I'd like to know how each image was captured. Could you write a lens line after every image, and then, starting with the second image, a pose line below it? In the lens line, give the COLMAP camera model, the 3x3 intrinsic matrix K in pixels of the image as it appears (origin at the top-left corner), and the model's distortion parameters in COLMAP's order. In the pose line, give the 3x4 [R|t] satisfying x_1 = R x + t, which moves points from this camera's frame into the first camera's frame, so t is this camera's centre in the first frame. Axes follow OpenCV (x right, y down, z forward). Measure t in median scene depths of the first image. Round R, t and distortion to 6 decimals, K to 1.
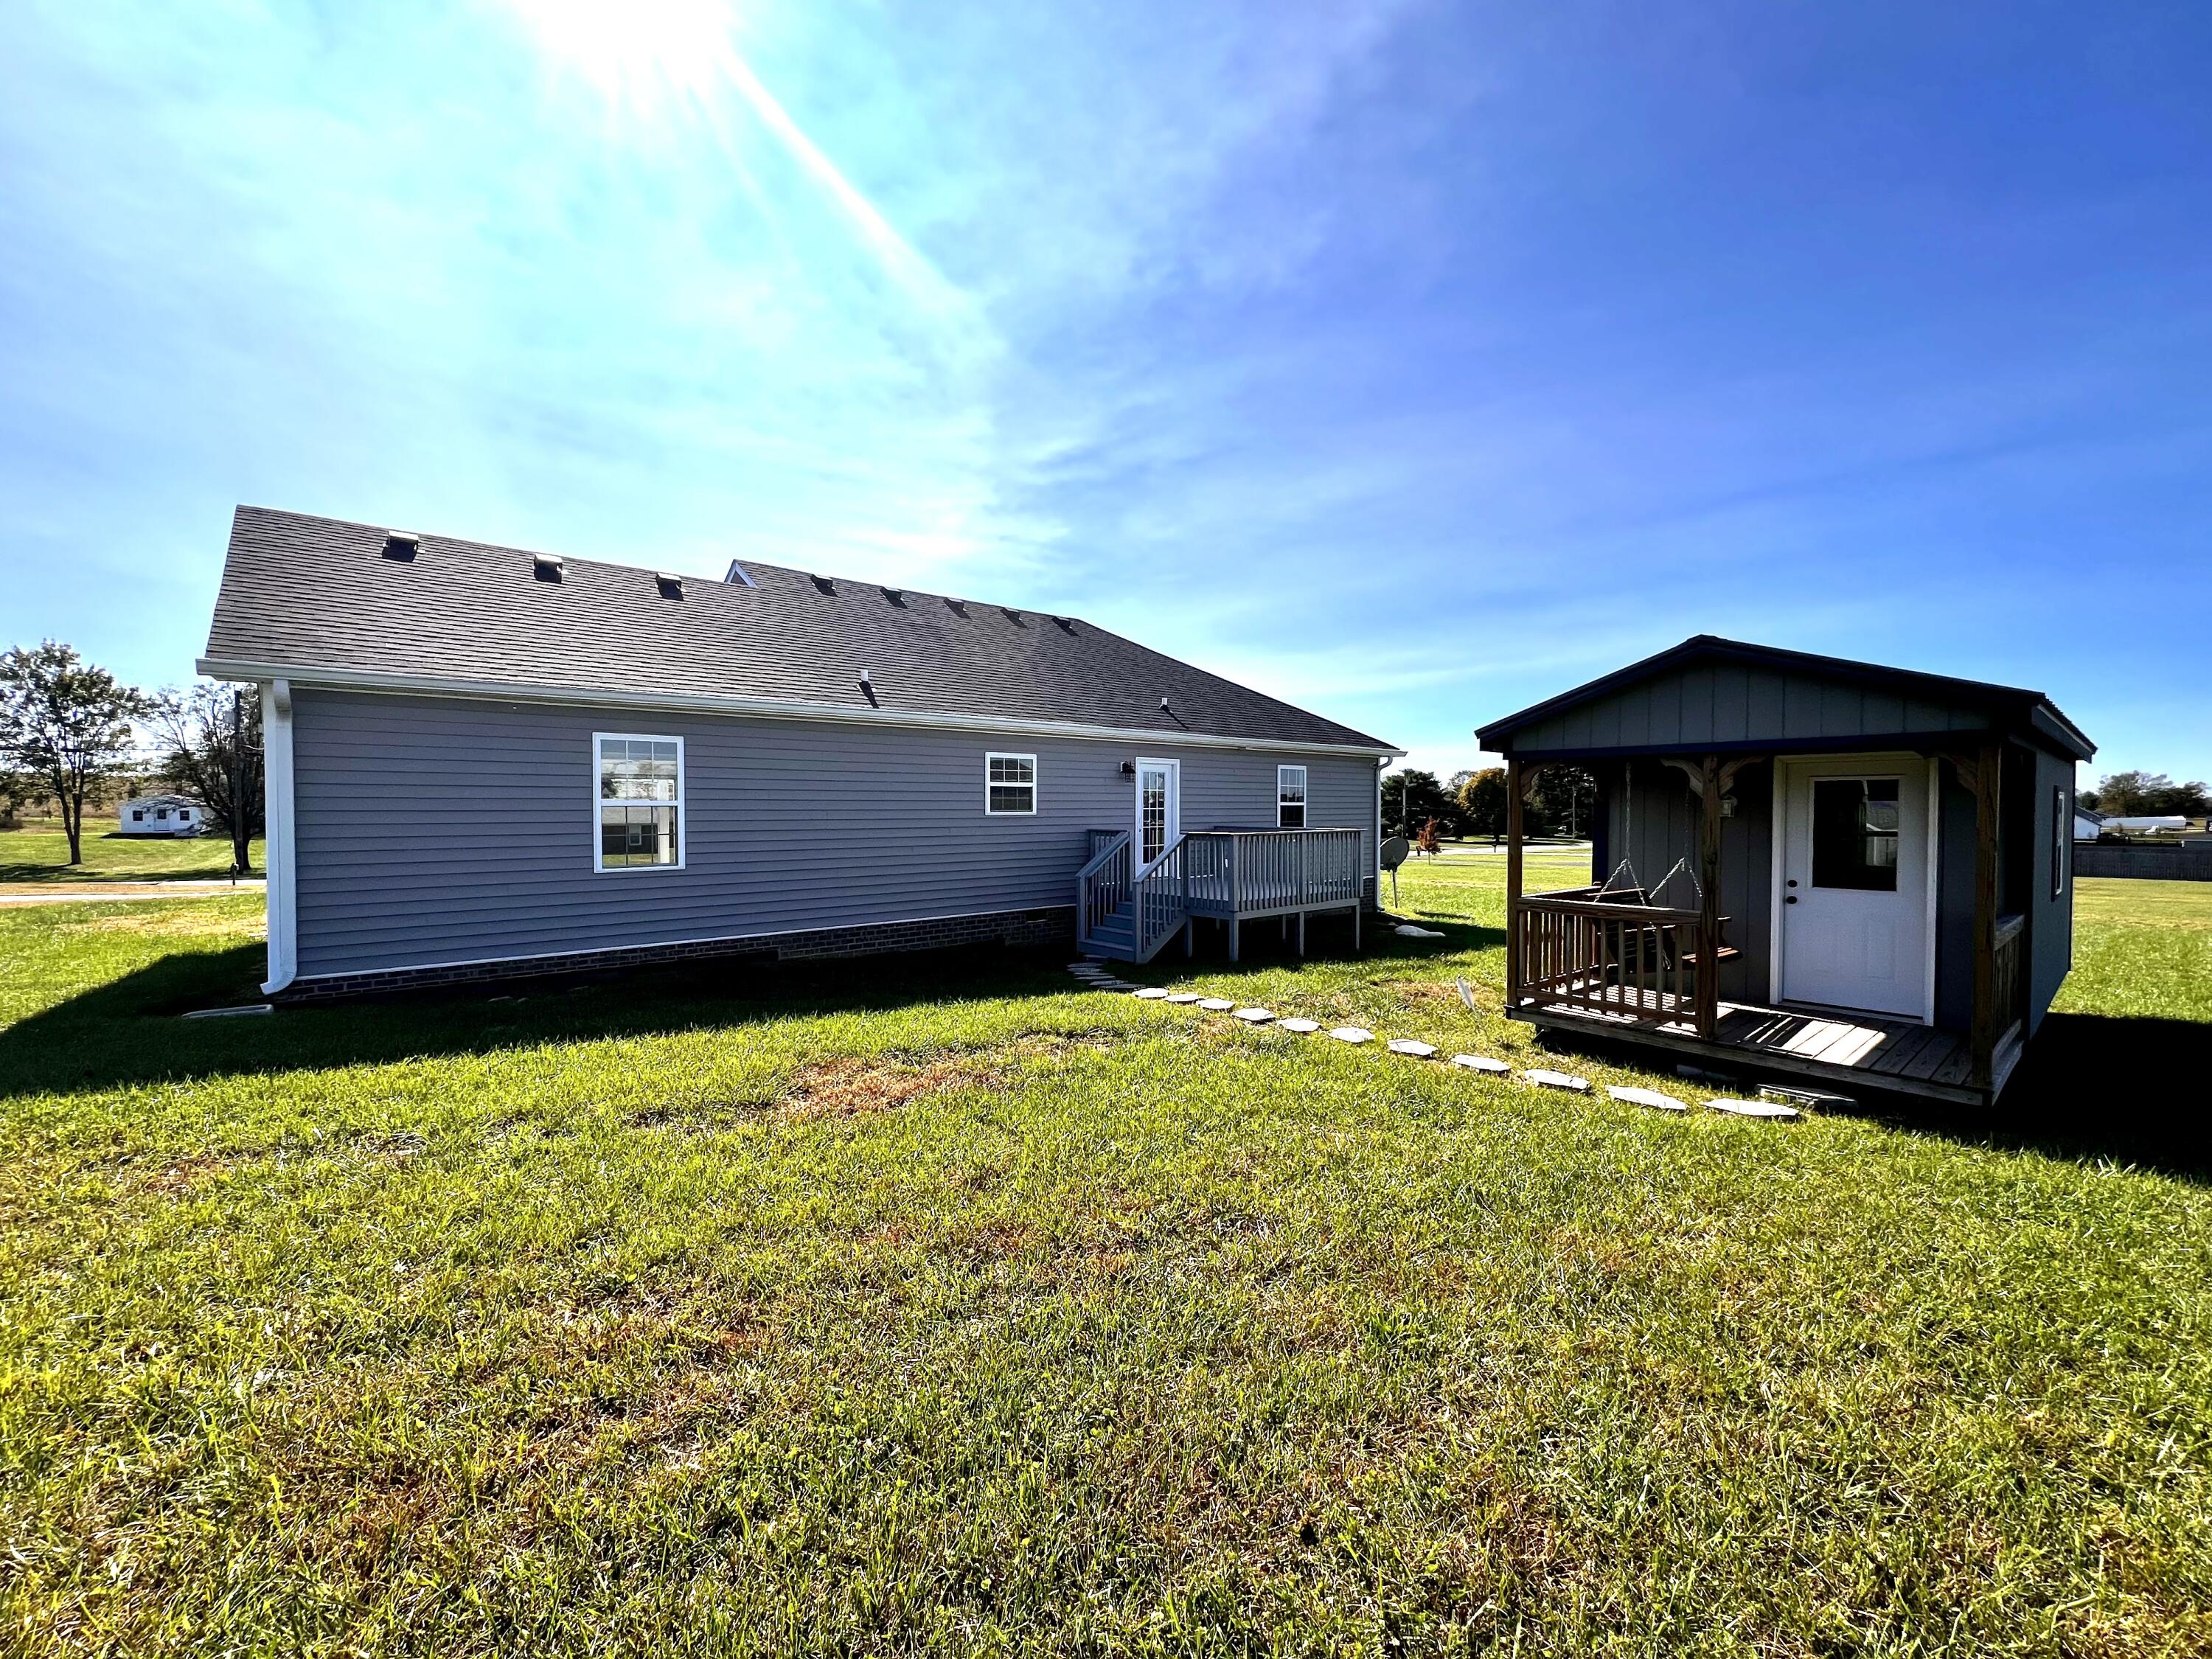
lens RADIAL K [[887.5, 0, 1106.0], [0, 887.5, 829.5], [0, 0, 1]] dist [0.011578, -0.004352]
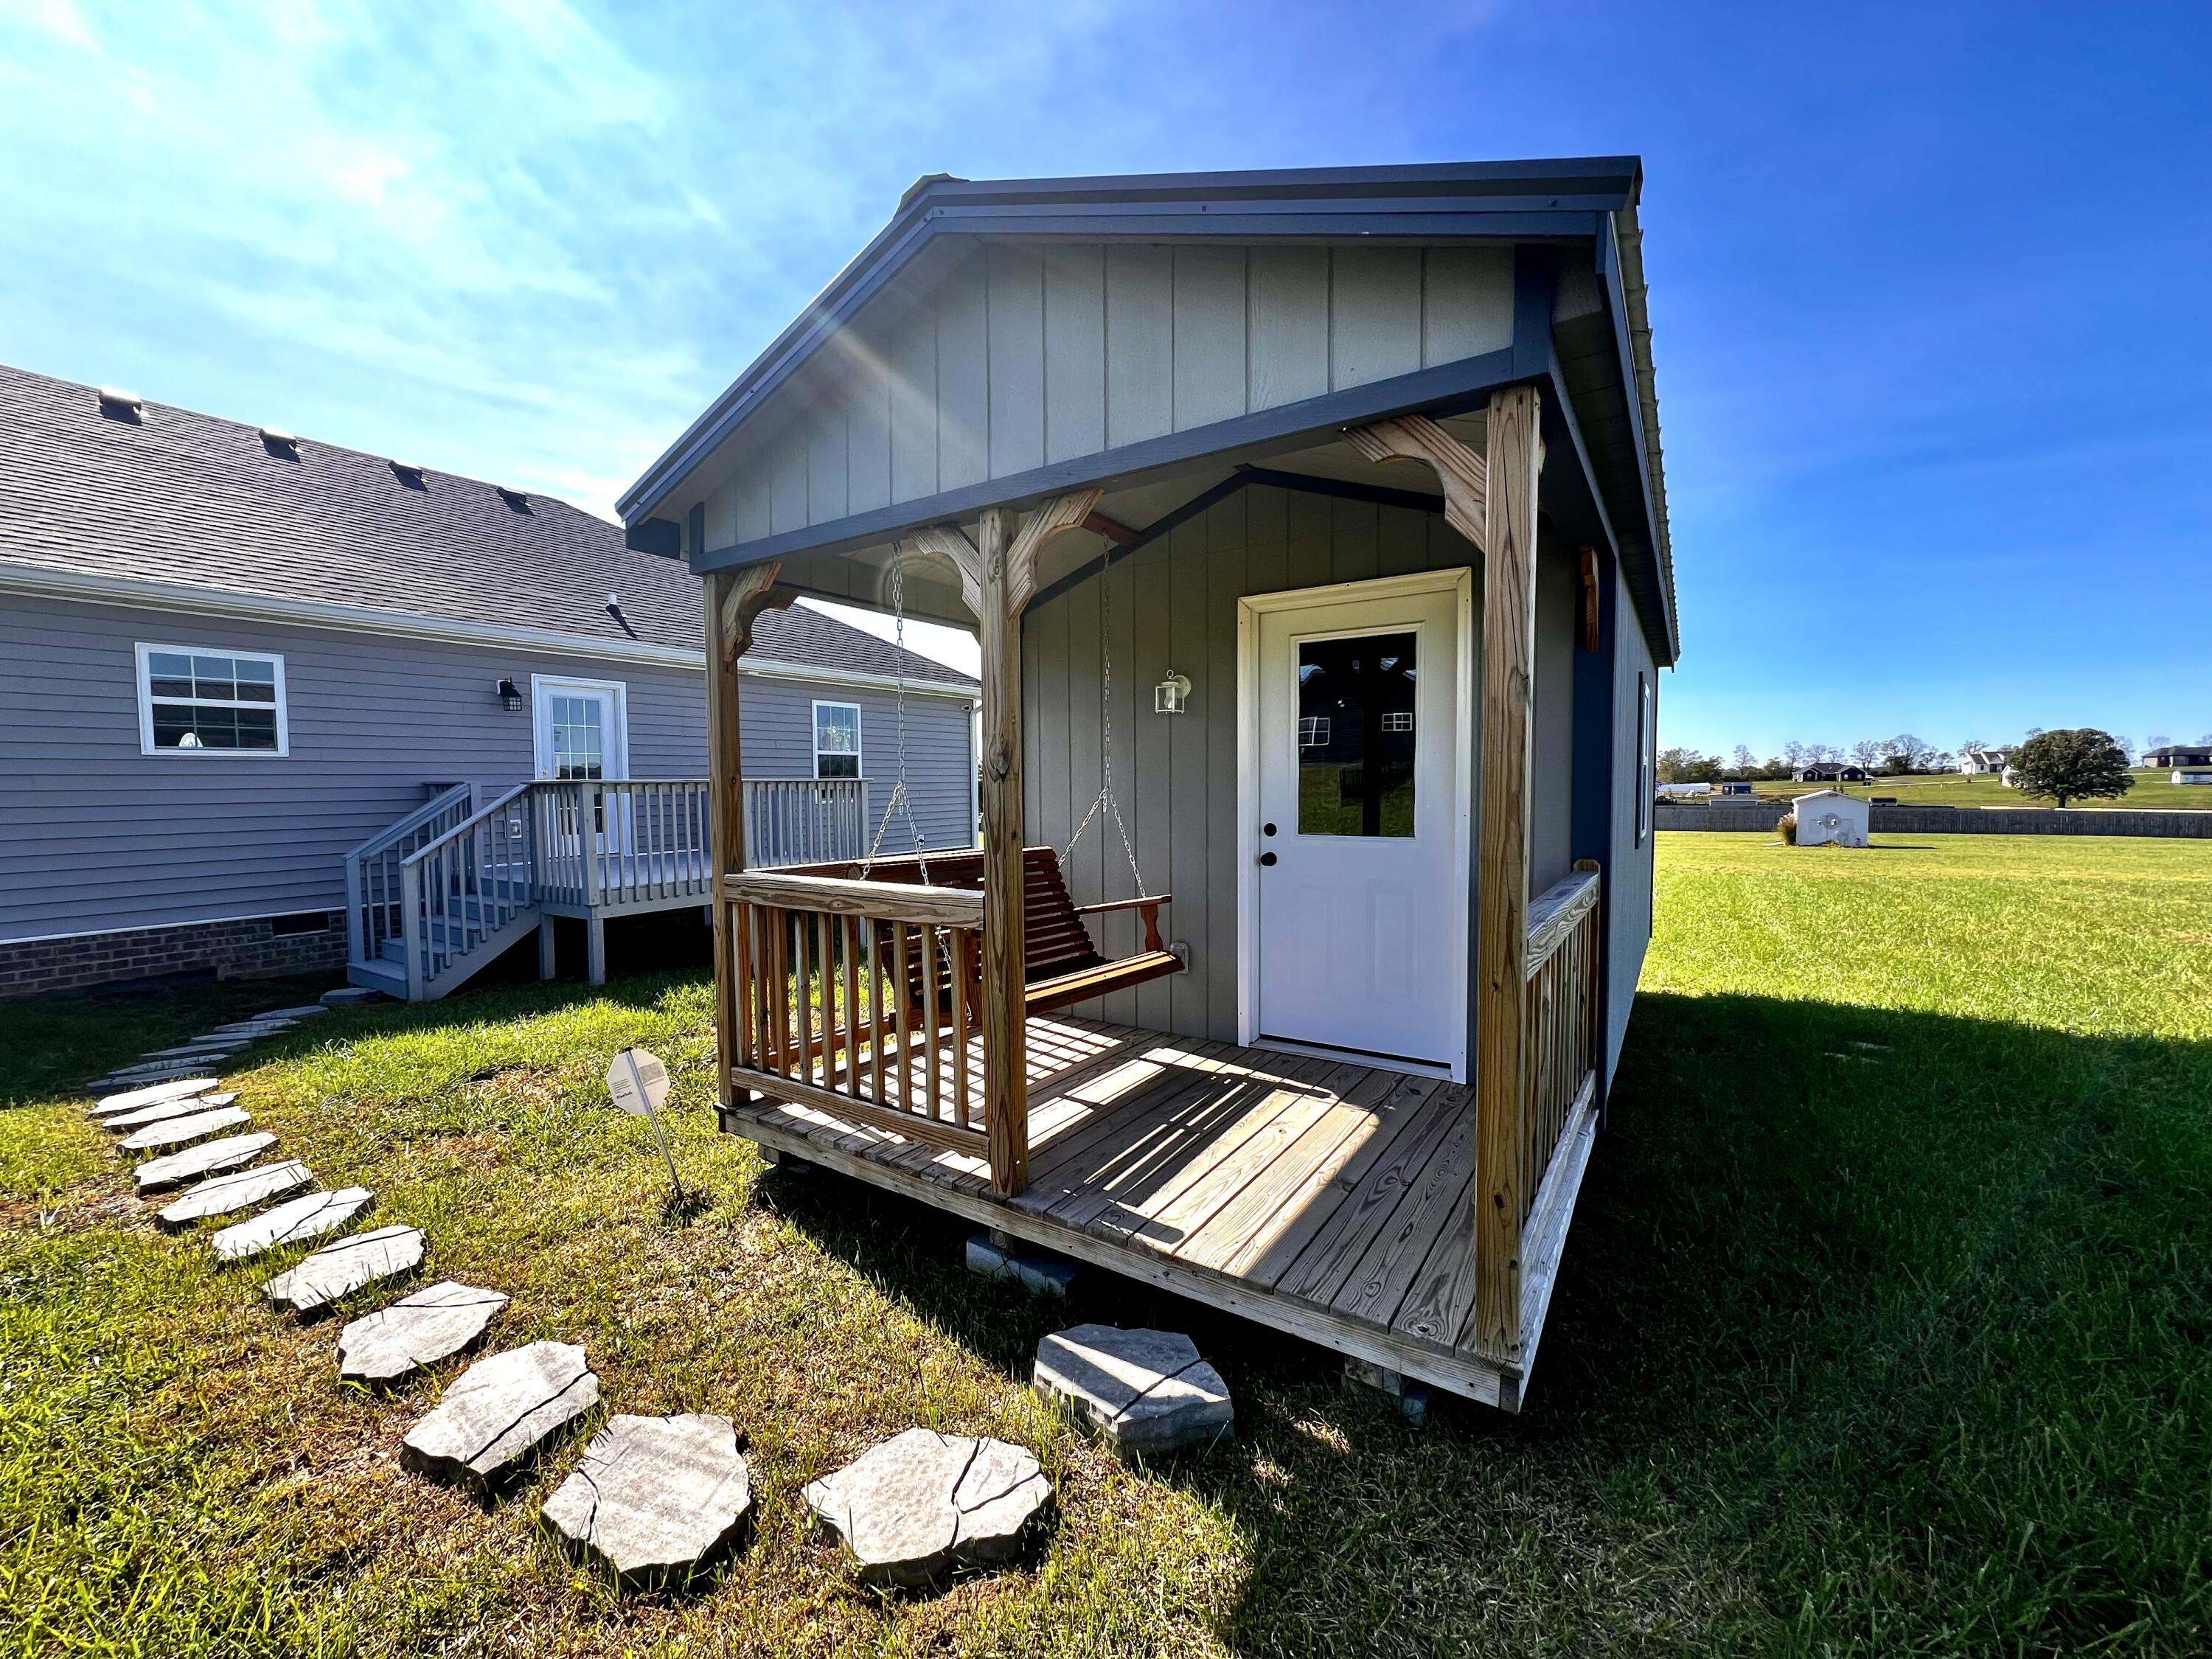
lens RADIAL K [[877.1, 0, 1106.0], [0, 877.1, 829.5], [0, 0, 1]] dist [0.001001, 0.000147]
pose [[0.961376, -0.022668, 0.274302, 0.299764], [0.015248, 0.999459, 0.029153, 0.024646], [-0.274815, -0.023845, 0.961201, 0.288275]]
